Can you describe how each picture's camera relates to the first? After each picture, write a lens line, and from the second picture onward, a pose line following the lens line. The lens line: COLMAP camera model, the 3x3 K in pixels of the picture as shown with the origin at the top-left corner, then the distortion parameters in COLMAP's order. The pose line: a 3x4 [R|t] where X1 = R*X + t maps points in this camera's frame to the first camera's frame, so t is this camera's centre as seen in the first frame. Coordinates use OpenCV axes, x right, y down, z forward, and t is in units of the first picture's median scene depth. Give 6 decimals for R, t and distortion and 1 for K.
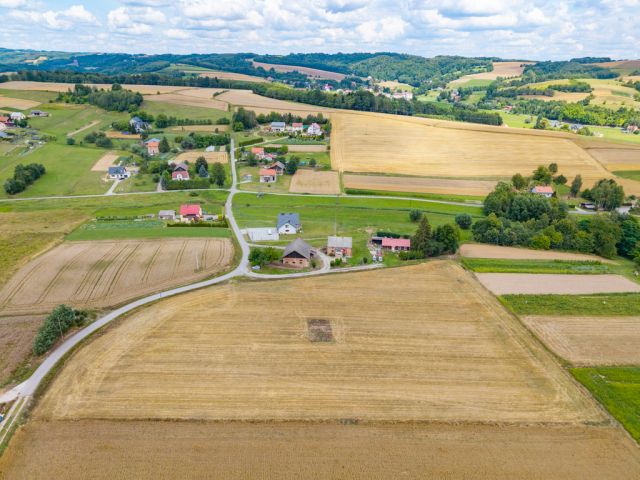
lens RADIAL K [[427.9, 0, 318.5], [0, 427.9, 241.0], [0, 0, 1]] dist [0.027991, -0.027316]
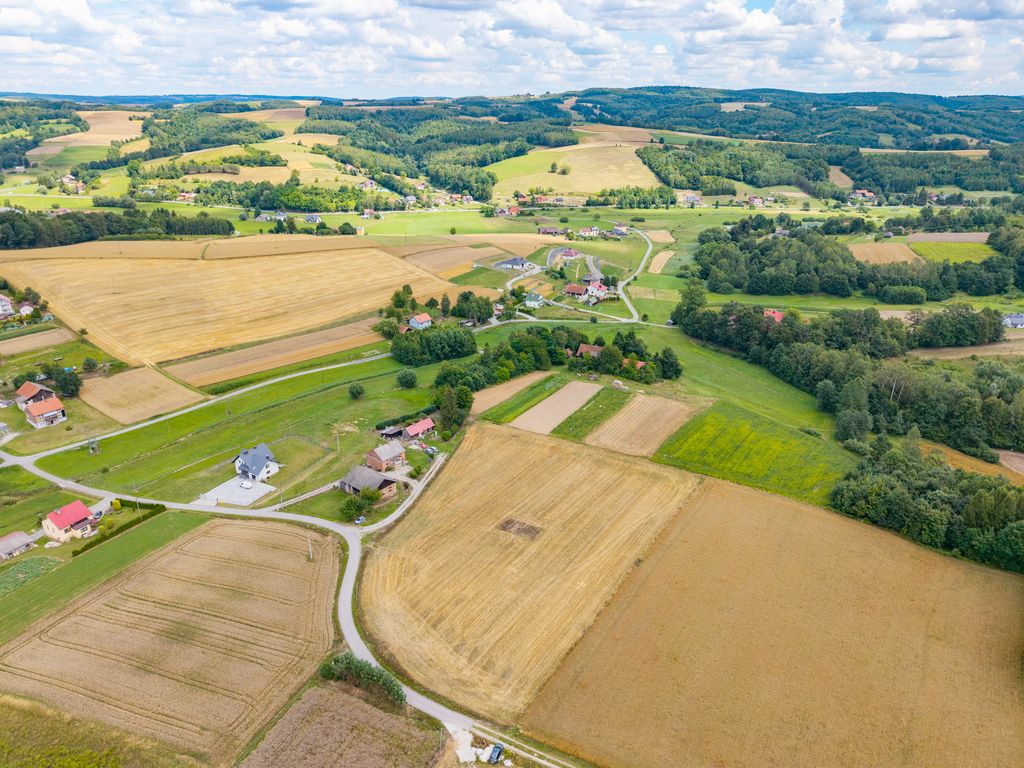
lens RADIAL K [[684.6, 0, 509.6], [0, 684.6, 385.7], [0, 0, 1]] dist [0.027991, -0.027316]
pose [[0.577418, -0.319127, 0.751496, -0.843807], [0.312368, 0.936765, 0.157792, -0.275491], [-0.754331, 0.143631, 0.640590, -0.024823]]
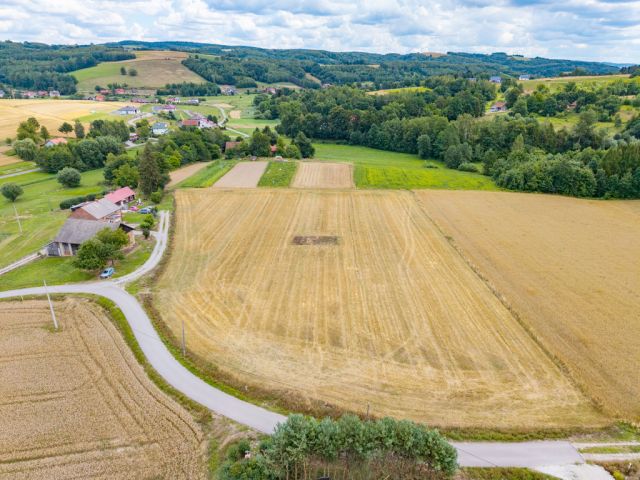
lens RADIAL K [[427.9, 0, 318.5], [0, 427.9, 241.0], [0, 0, 1]] dist [0.027991, -0.027316]
pose [[0.102767, -0.385918, 0.916791, -0.601912], [0.373540, 0.869188, 0.324008, -0.048166], [-0.921904, 0.309161, 0.233480, 0.621623]]
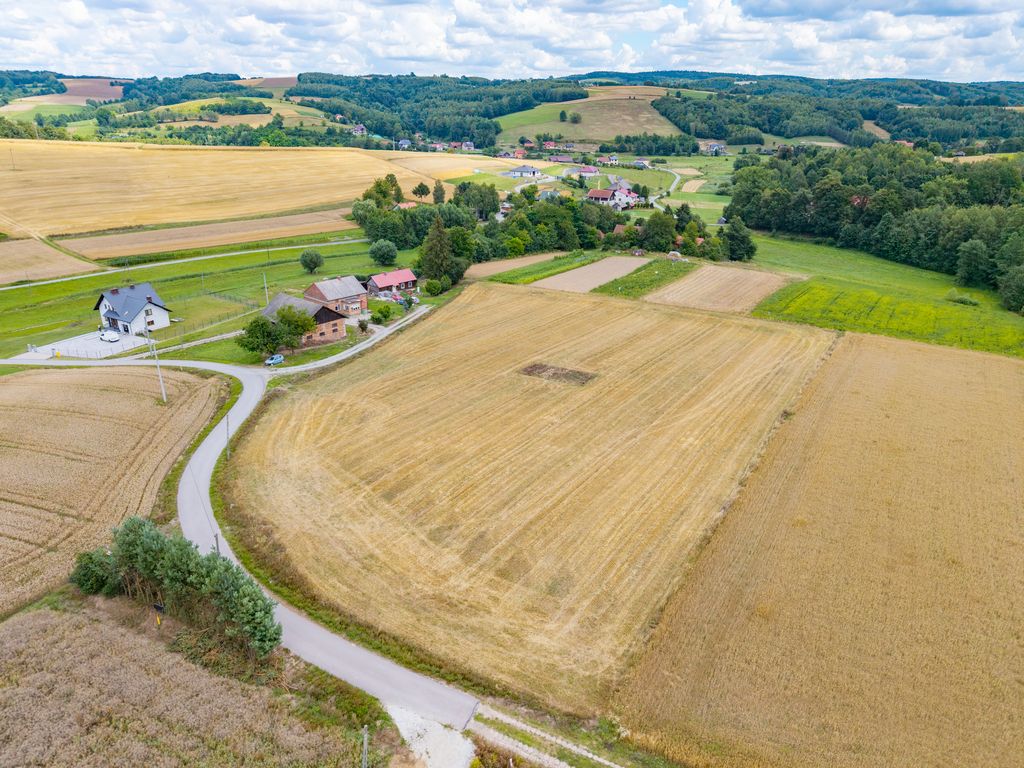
lens RADIAL K [[684.6, 0, 509.6], [0, 684.6, 385.7], [0, 0, 1]] dist [0.027991, -0.027316]
pose [[0.578563, -0.314462, 0.752581, -0.543917], [0.309441, 0.938335, 0.154189, 0.053555], [-0.754660, 0.143672, 0.640193, 0.380443]]
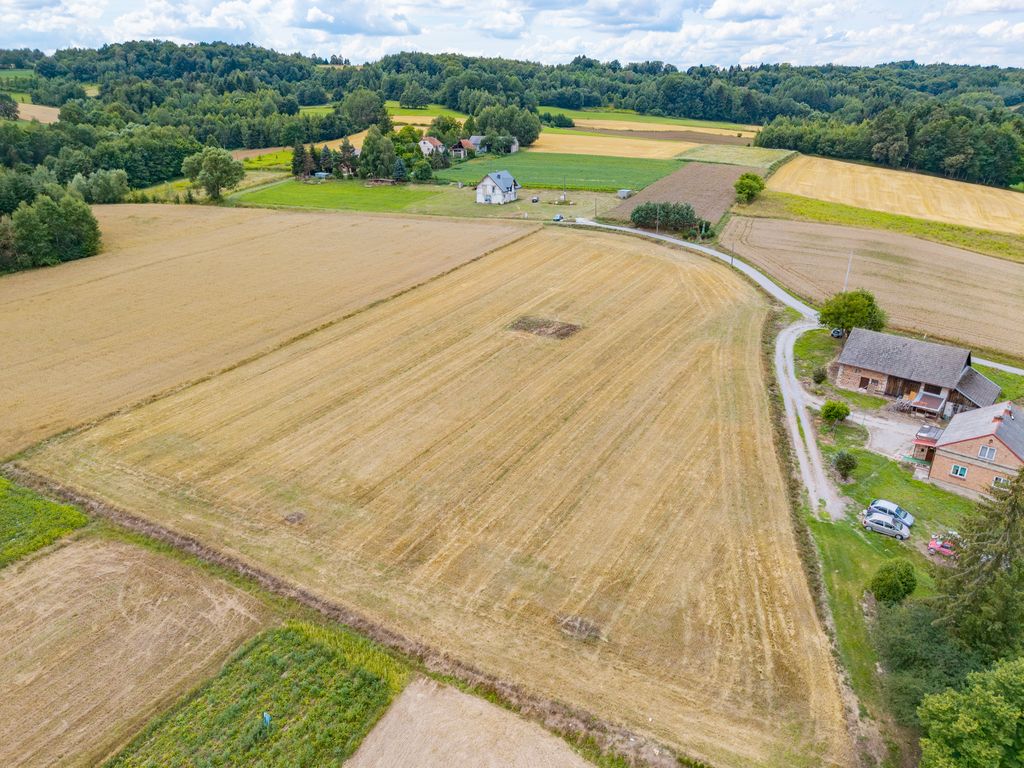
lens RADIAL K [[684.6, 0, 509.6], [0, 684.6, 385.7], [0, 0, 1]] dist [0.027991, -0.027316]
pose [[-0.593274, 0.296442, -0.748430, 0.570195], [-0.320902, 0.765569, 0.557607, -0.171506], [0.738273, 0.570987, -0.359064, 1.040979]]
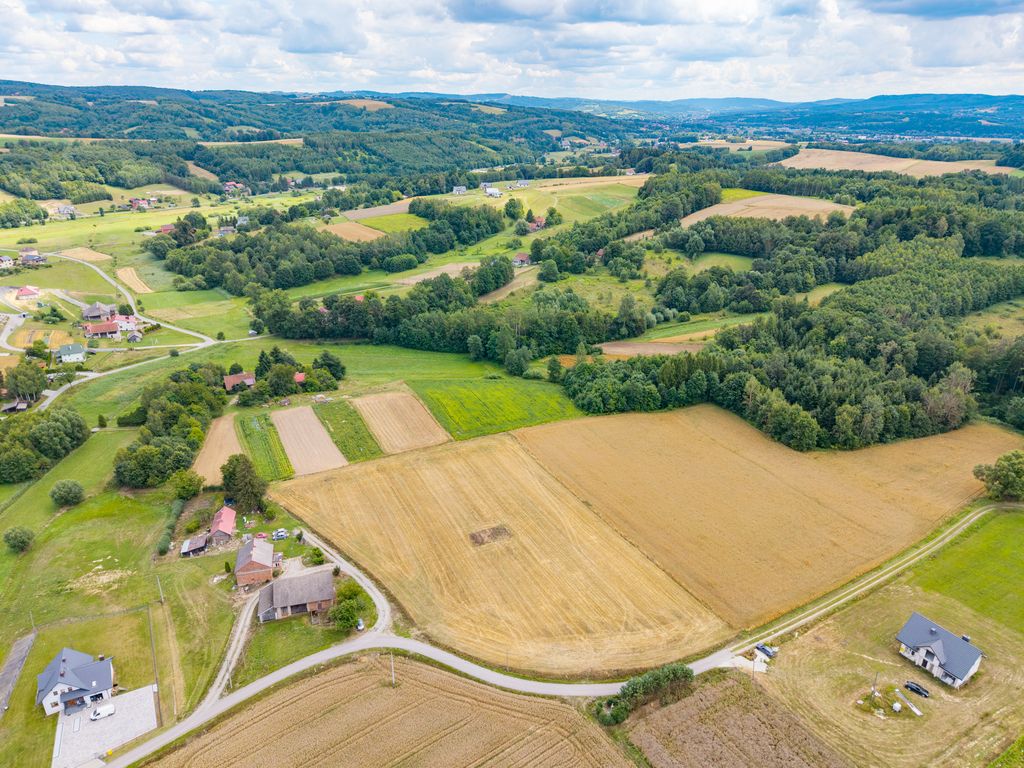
lens RADIAL K [[684.6, 0, 509.6], [0, 684.6, 385.7], [0, 0, 1]] dist [0.027991, -0.027316]
pose [[-0.340519, -0.372828, 0.863160, -0.950382], [0.348914, 0.802367, 0.484217, -0.620201], [-0.873101, 0.466054, -0.143137, 0.798856]]
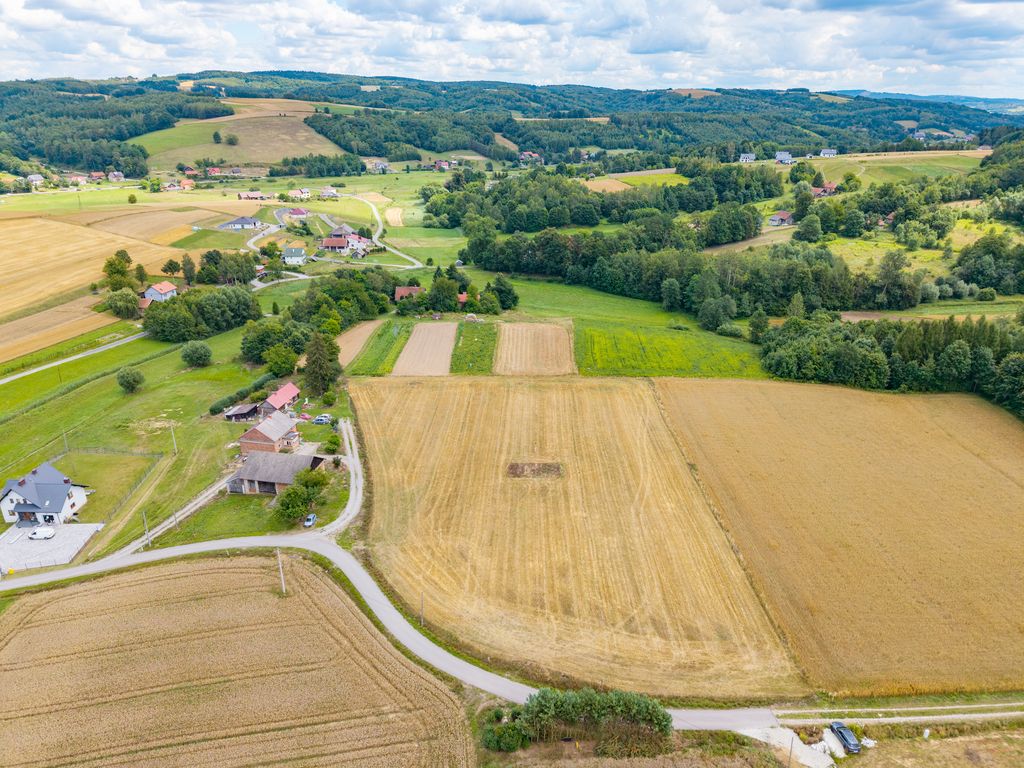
lens RADIAL K [[684.6, 0, 509.6], [0, 684.6, 385.7], [0, 0, 1]] dist [0.027991, -0.027316]
pose [[0.104378, -0.391487, 0.914245, -0.782486], [0.375611, 0.866701, 0.328245, -0.243371], [-0.920881, 0.309139, 0.237512, 0.561202]]
